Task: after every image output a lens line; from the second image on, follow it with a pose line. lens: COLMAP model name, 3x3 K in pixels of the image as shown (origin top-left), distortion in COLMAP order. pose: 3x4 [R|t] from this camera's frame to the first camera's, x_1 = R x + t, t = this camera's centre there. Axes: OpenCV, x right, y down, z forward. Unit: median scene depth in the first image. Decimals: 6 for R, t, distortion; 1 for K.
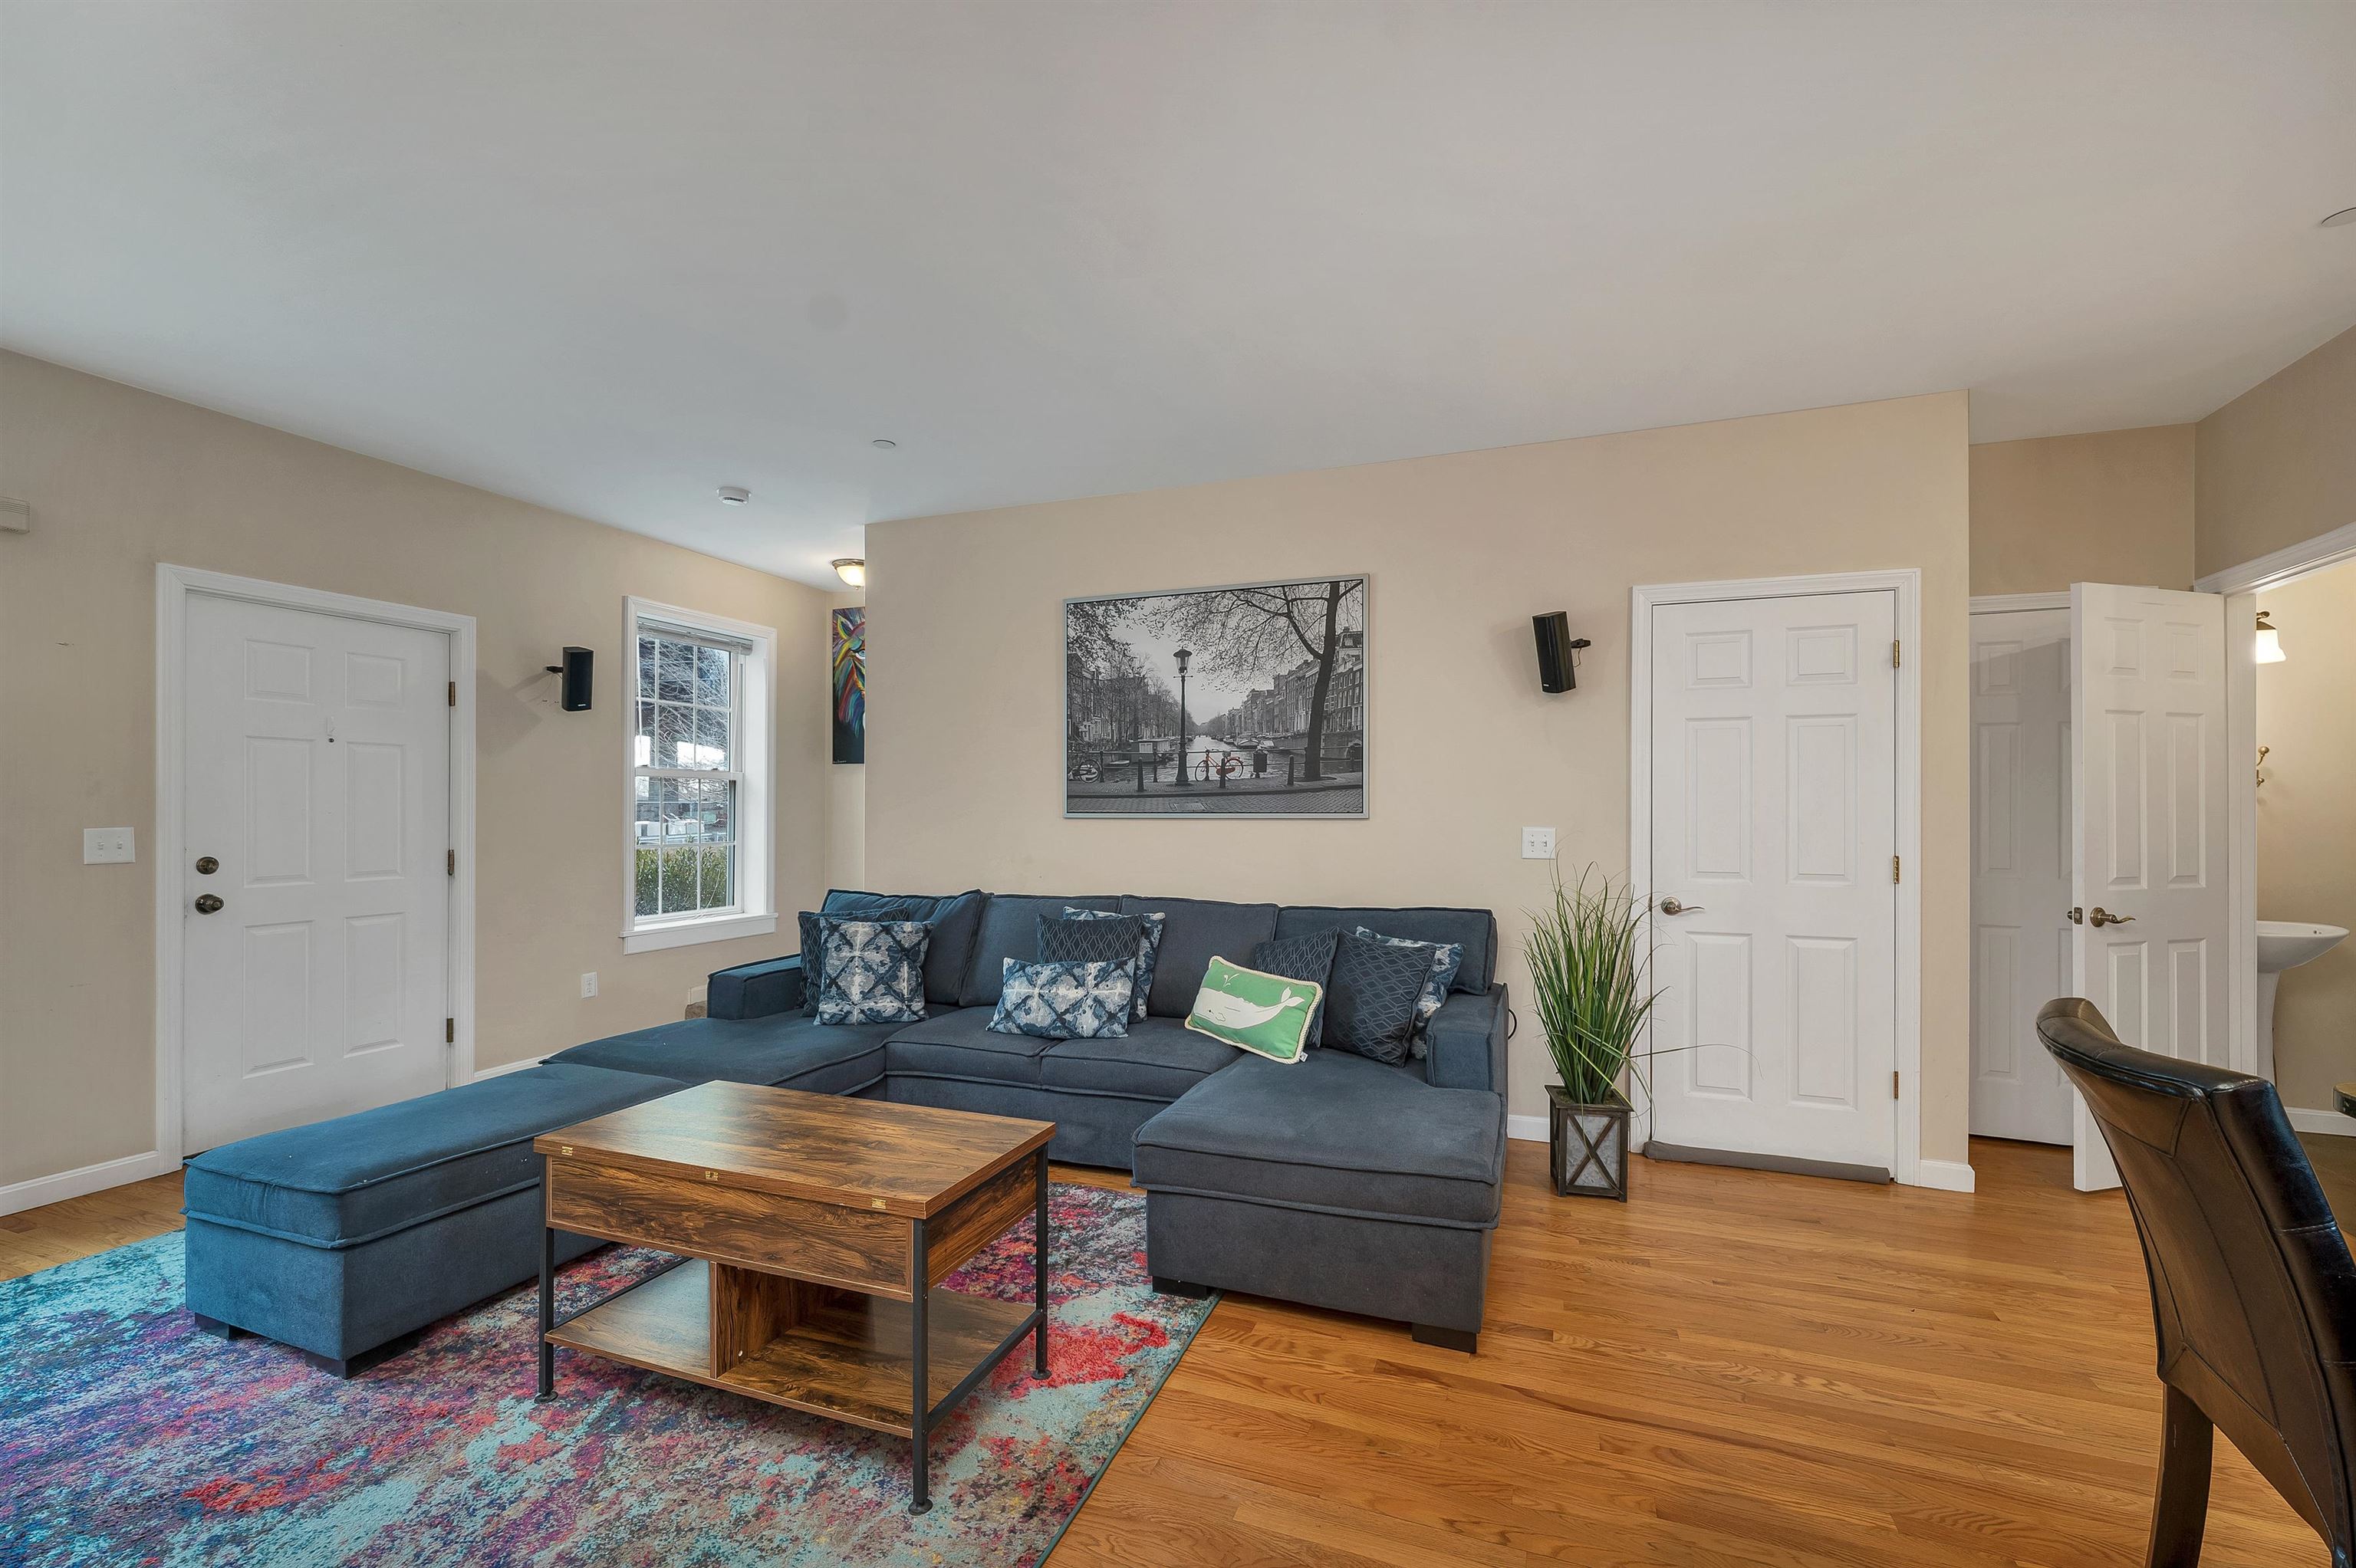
lens RADIAL K [[996.4, 0, 1185.6], [0, 996.4, 809.0], [0, 0, 1]] dist [0.000303, -0.000251]
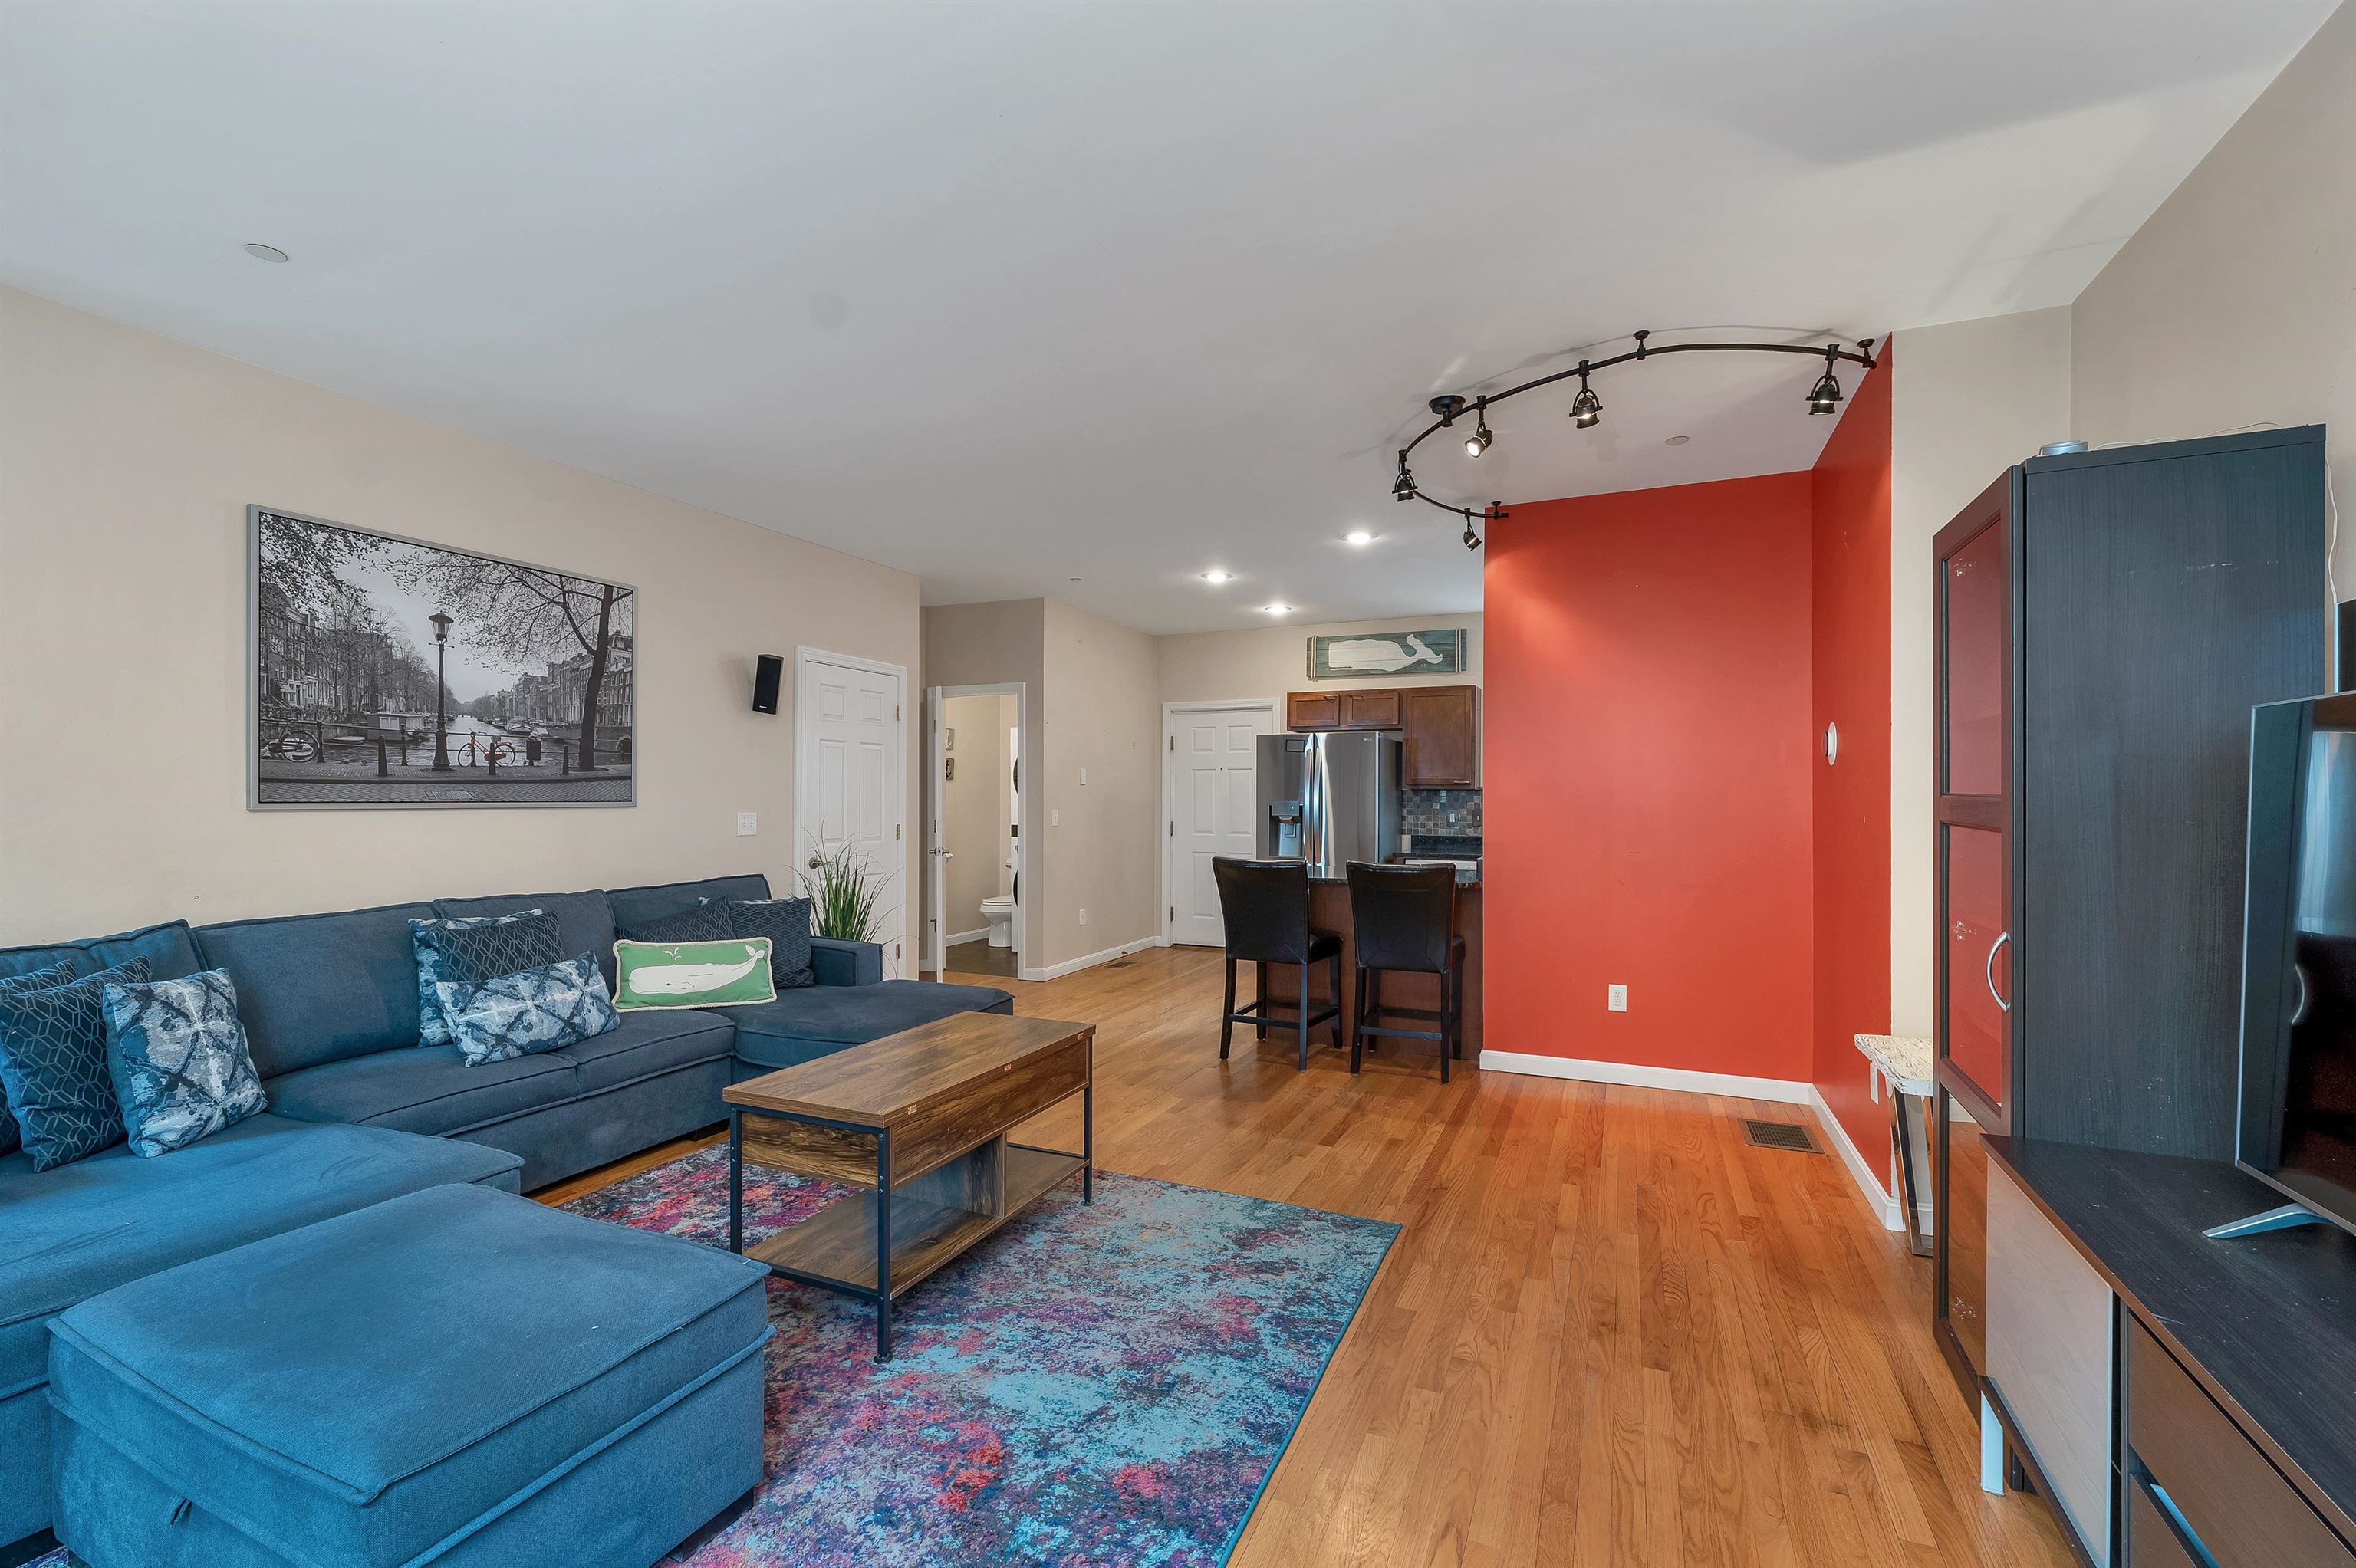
lens RADIAL K [[994.9, 0, 1164.4], [0, 994.9, 798.6], [0, 0, 1]] dist [-0.000518, -0.000038]
pose [[0.070648, -0.000241, 0.997501, -0.857518], [-0.004189, 0.999991, 0.000539, -0.002469], [-0.997493, -0.004217, 0.070646, 0.323118]]
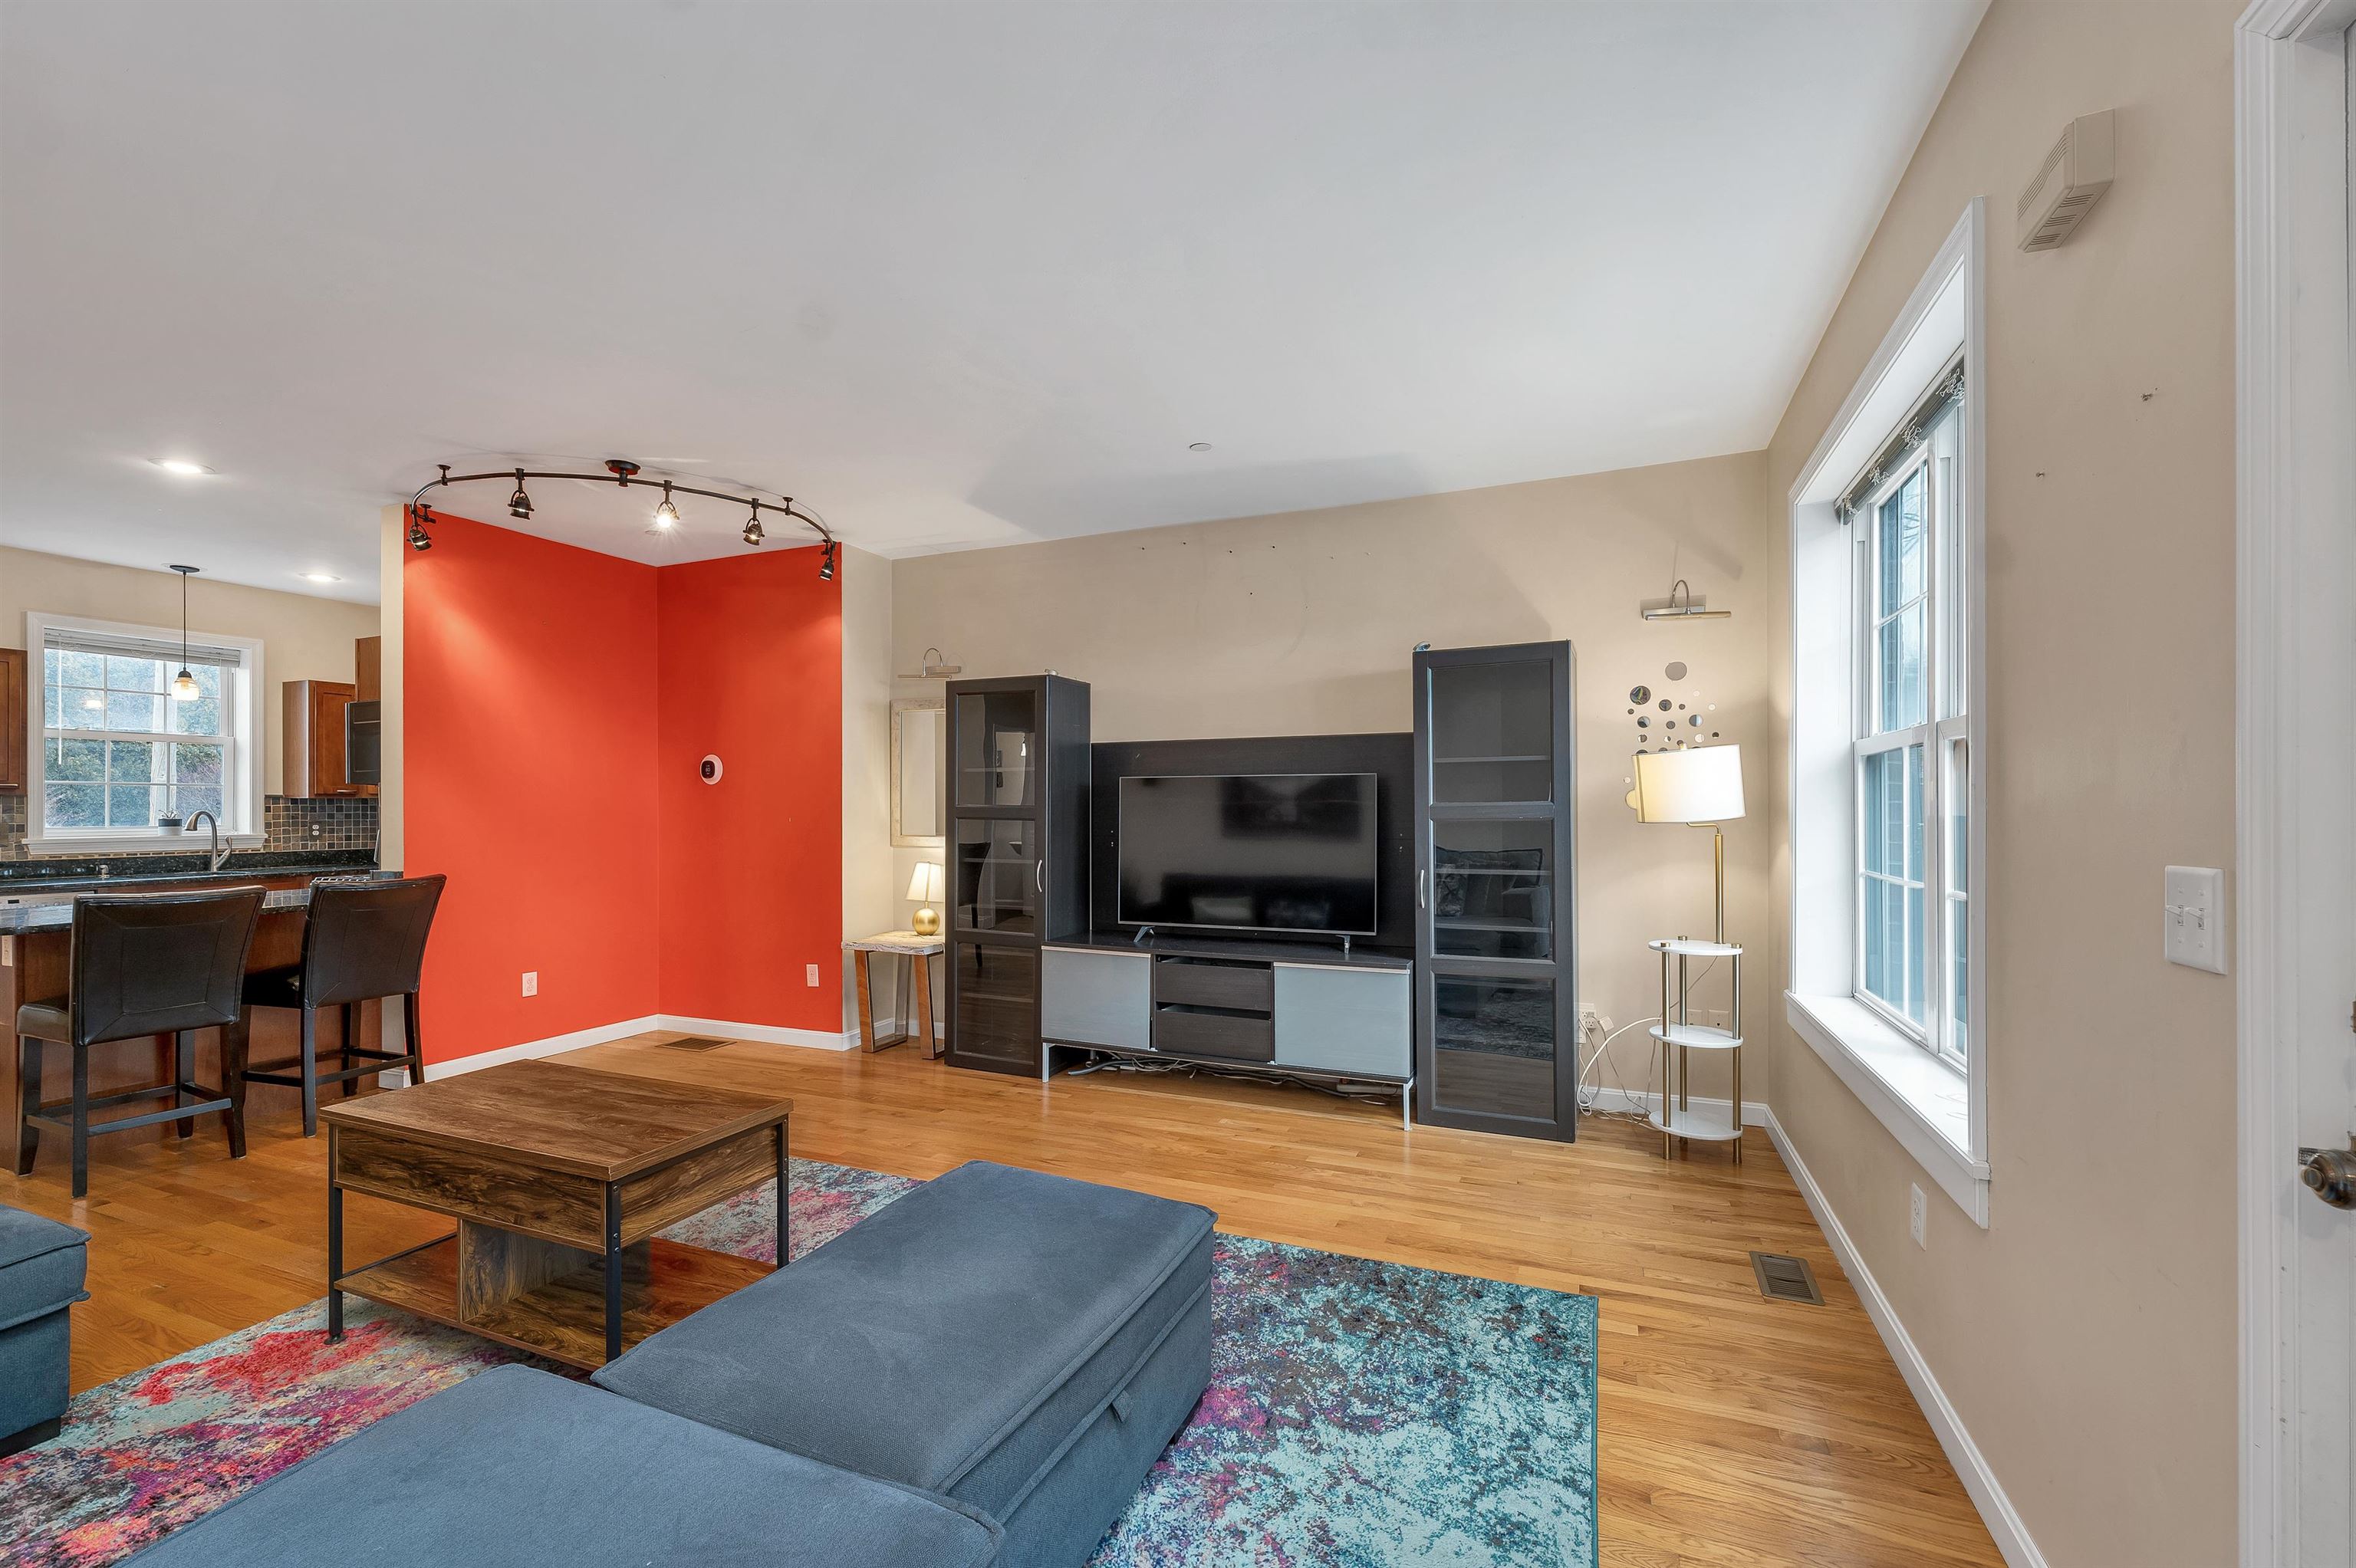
lens RADIAL K [[990.7, 0, 1172.9], [0, 990.7, 805.3], [0, 0, 1]] dist [-0.000011, -0.000268]
pose [[-0.999123, 0.001152, 0.041850, -0.581781], [0.001000, 0.999993, -0.003659, -0.001331], [-0.041854, -0.003614, -0.999117, 1.084285]]
